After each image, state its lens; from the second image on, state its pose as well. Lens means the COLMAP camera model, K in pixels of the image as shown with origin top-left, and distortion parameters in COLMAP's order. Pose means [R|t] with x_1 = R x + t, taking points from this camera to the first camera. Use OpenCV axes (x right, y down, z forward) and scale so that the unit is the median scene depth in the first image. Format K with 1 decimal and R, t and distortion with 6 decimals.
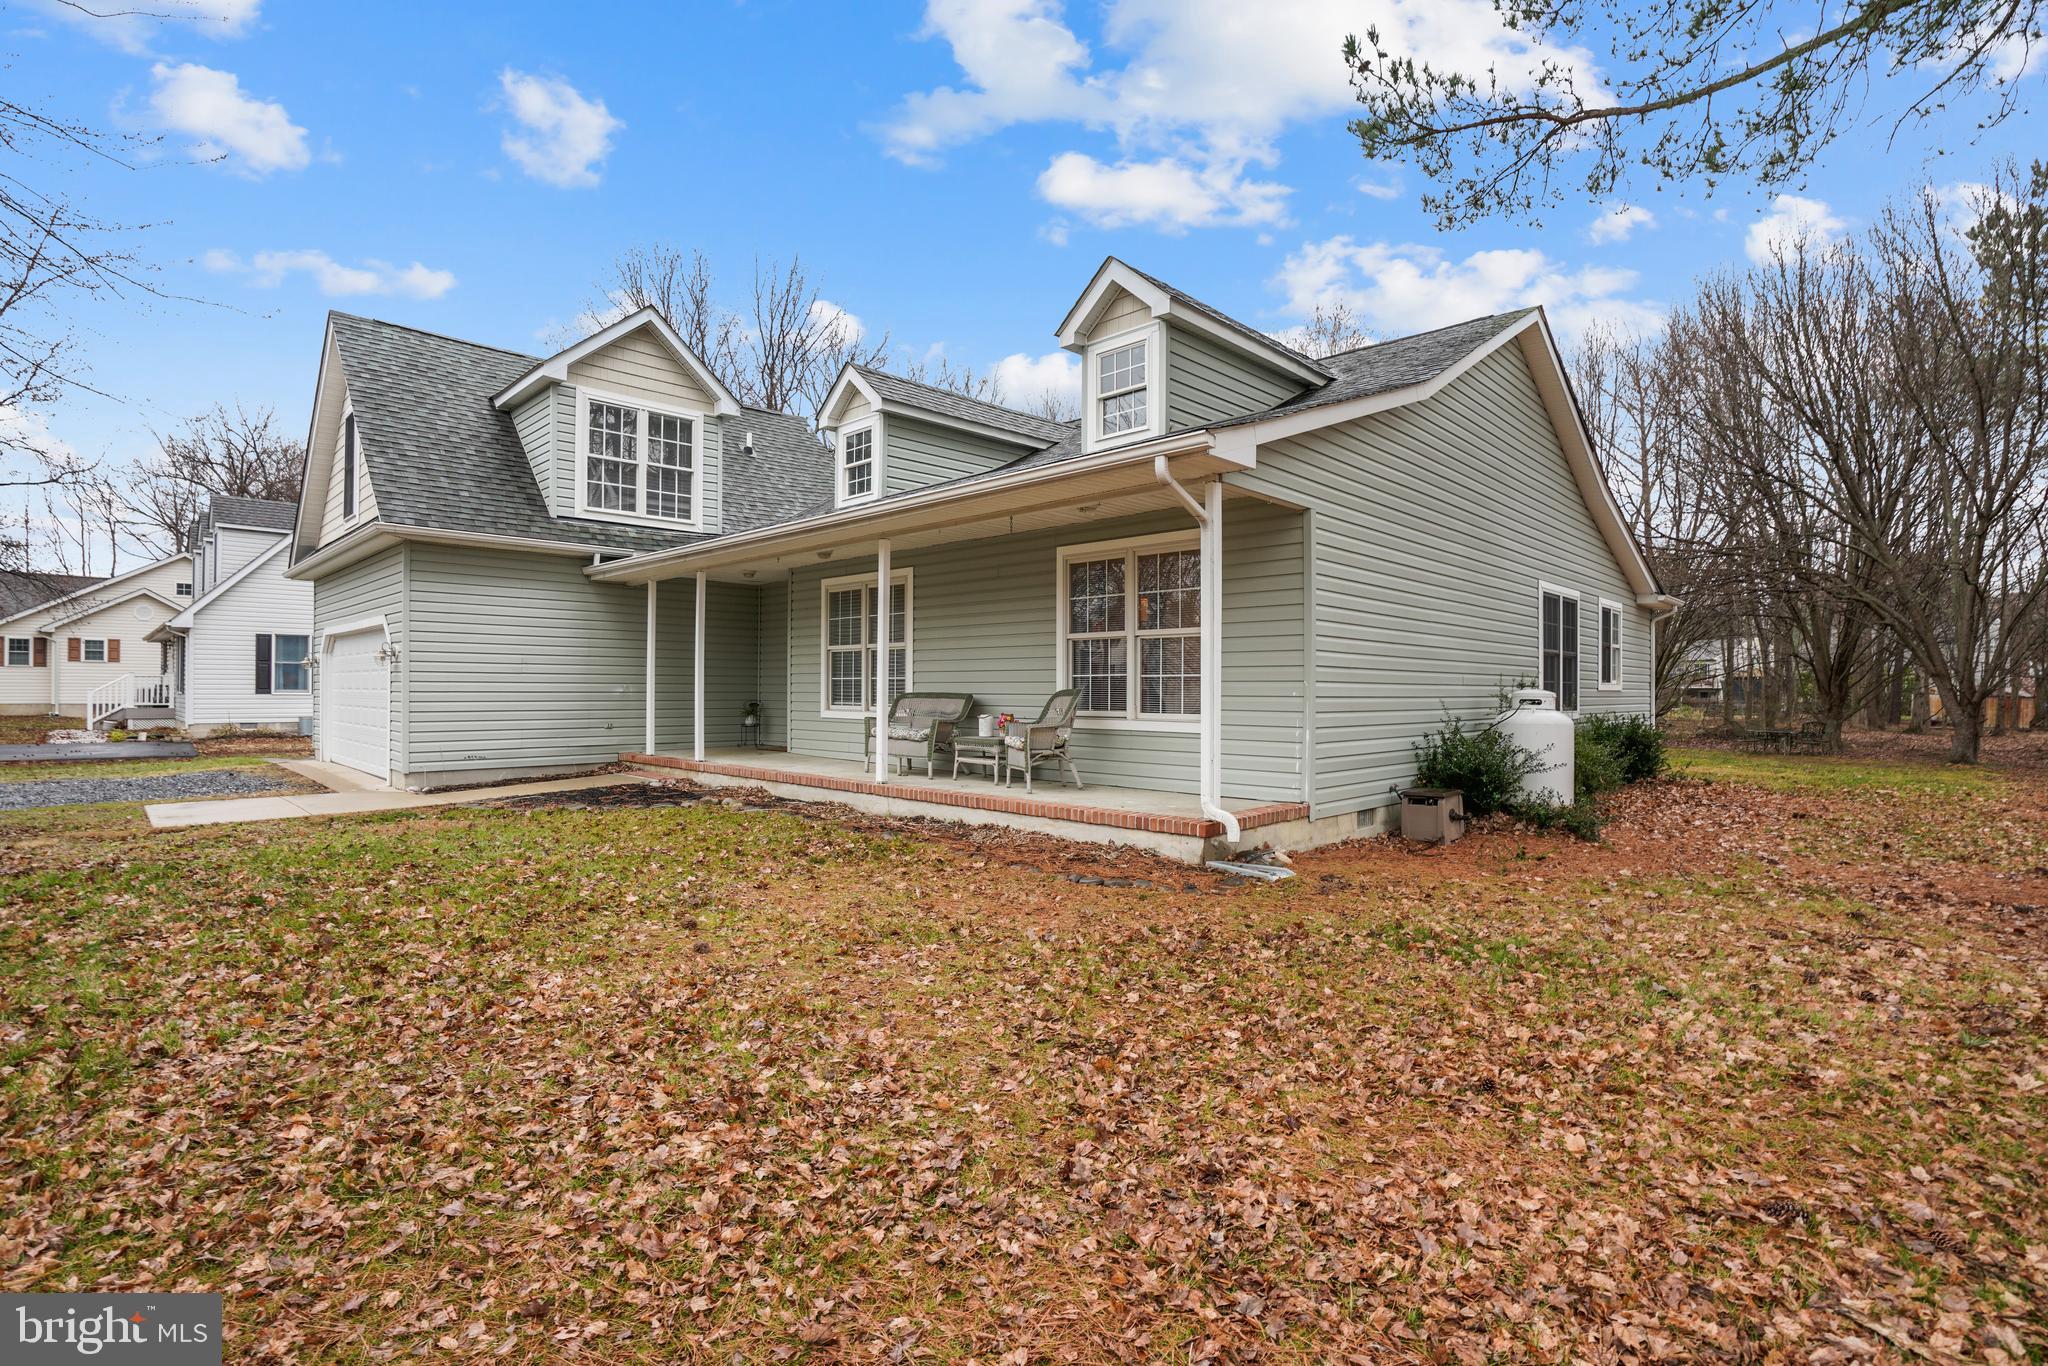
lens RADIAL K [[919.8, 0, 1018.2], [0, 919.8, 678.0], [0, 0, 1]] dist [-0.002719, 0.000560]
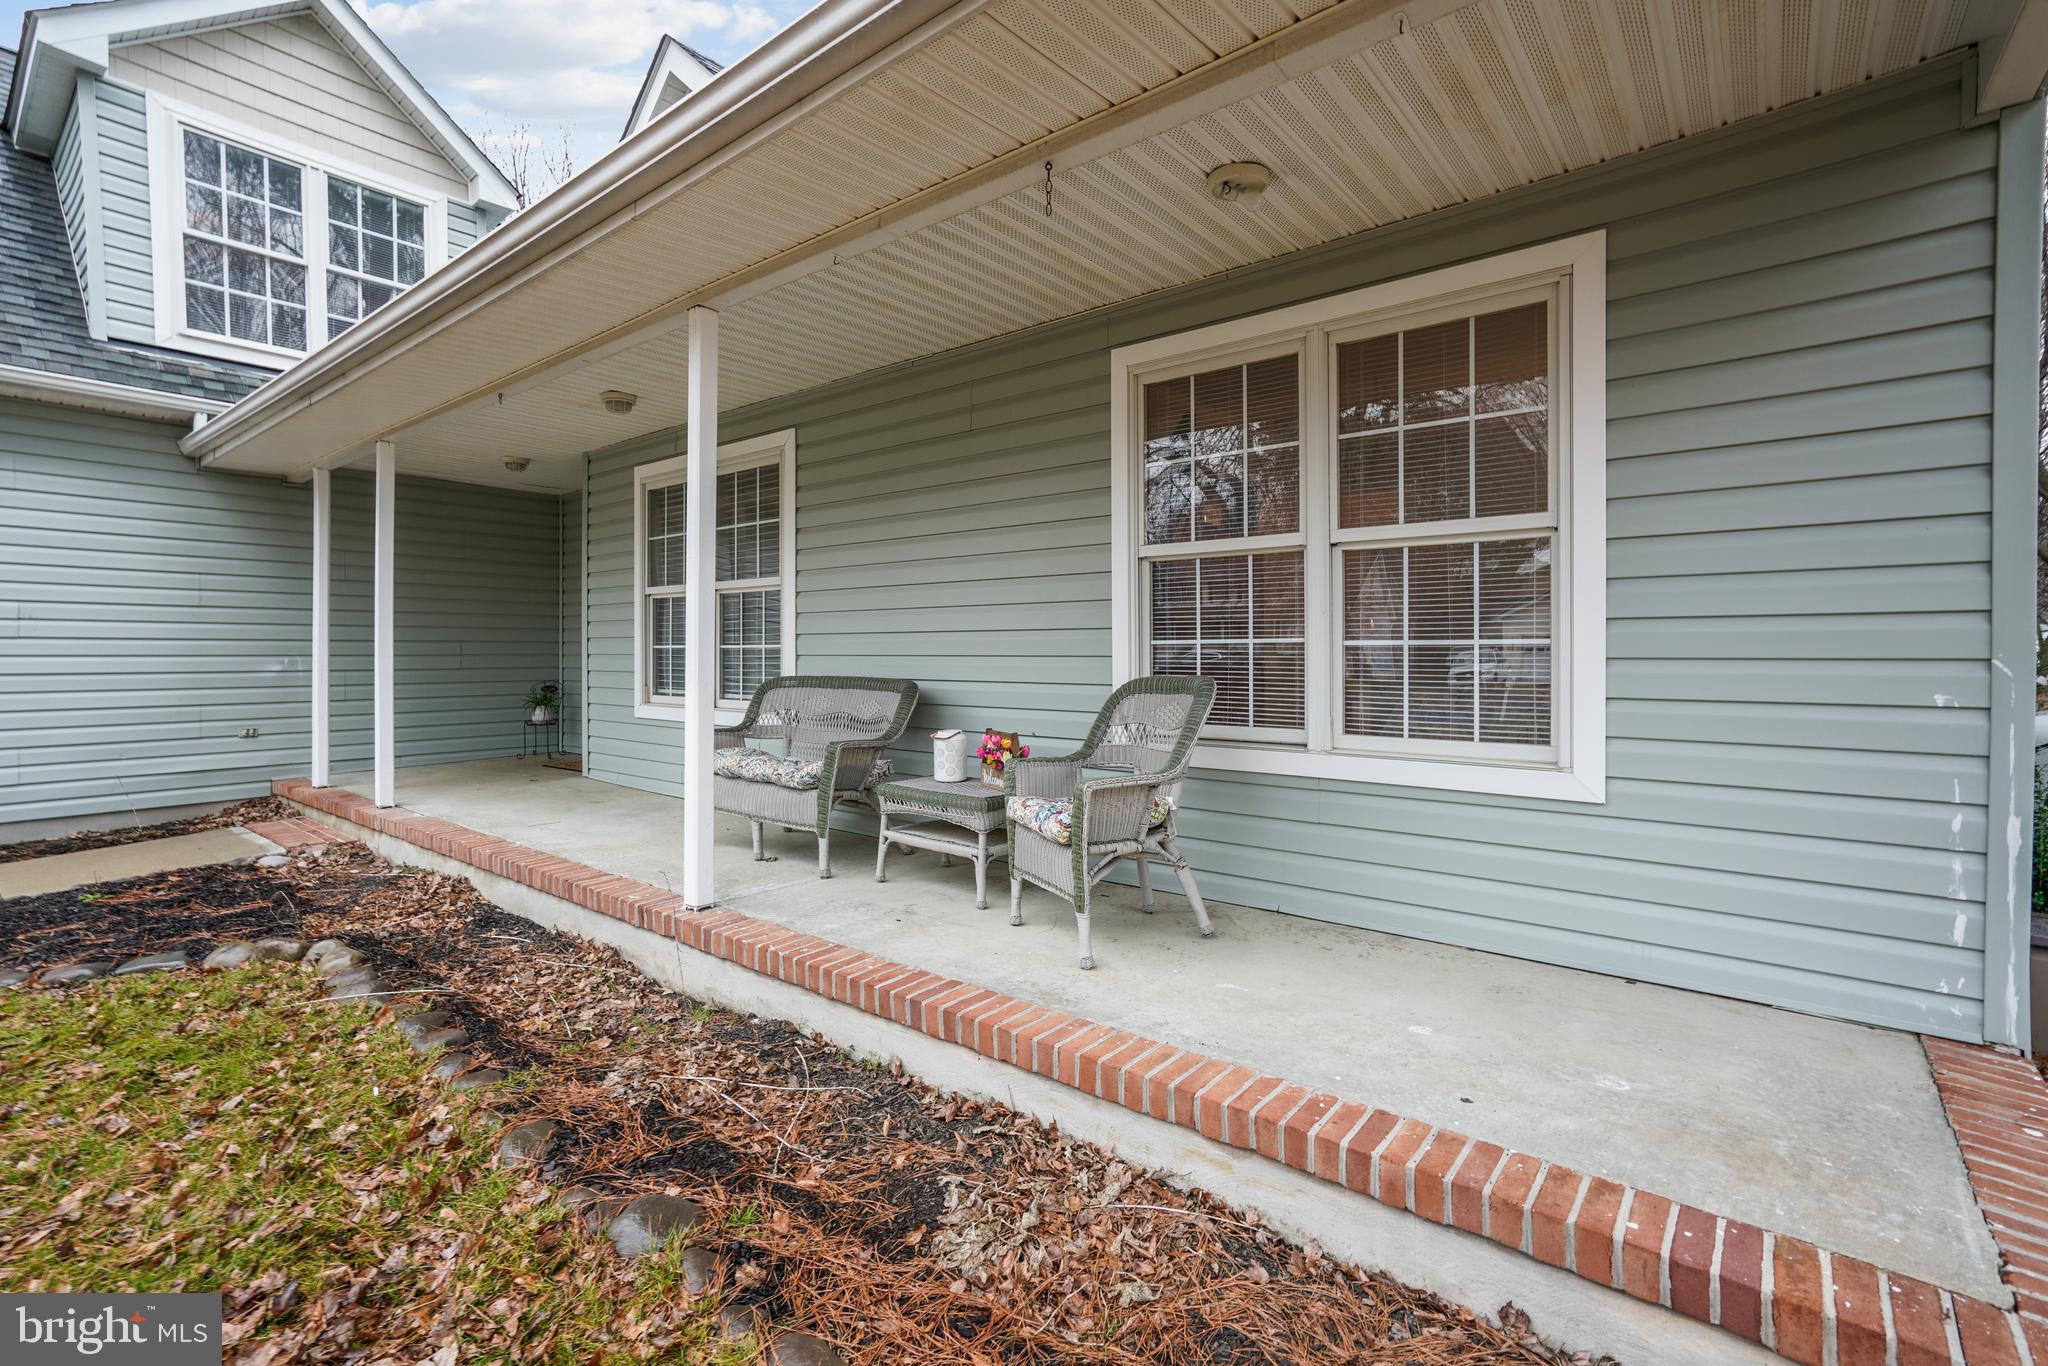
lens RADIAL K [[919.8, 0, 1029.8], [0, 919.8, 660.0], [0, 0, 1]] dist [-0.002719, 0.000560]
pose [[0.995567, -0.004892, 0.093927, -0.035707], [0.002810, 0.999748, 0.022288, -0.003679], [-0.094013, -0.021925, 0.995330, 0.517528]]
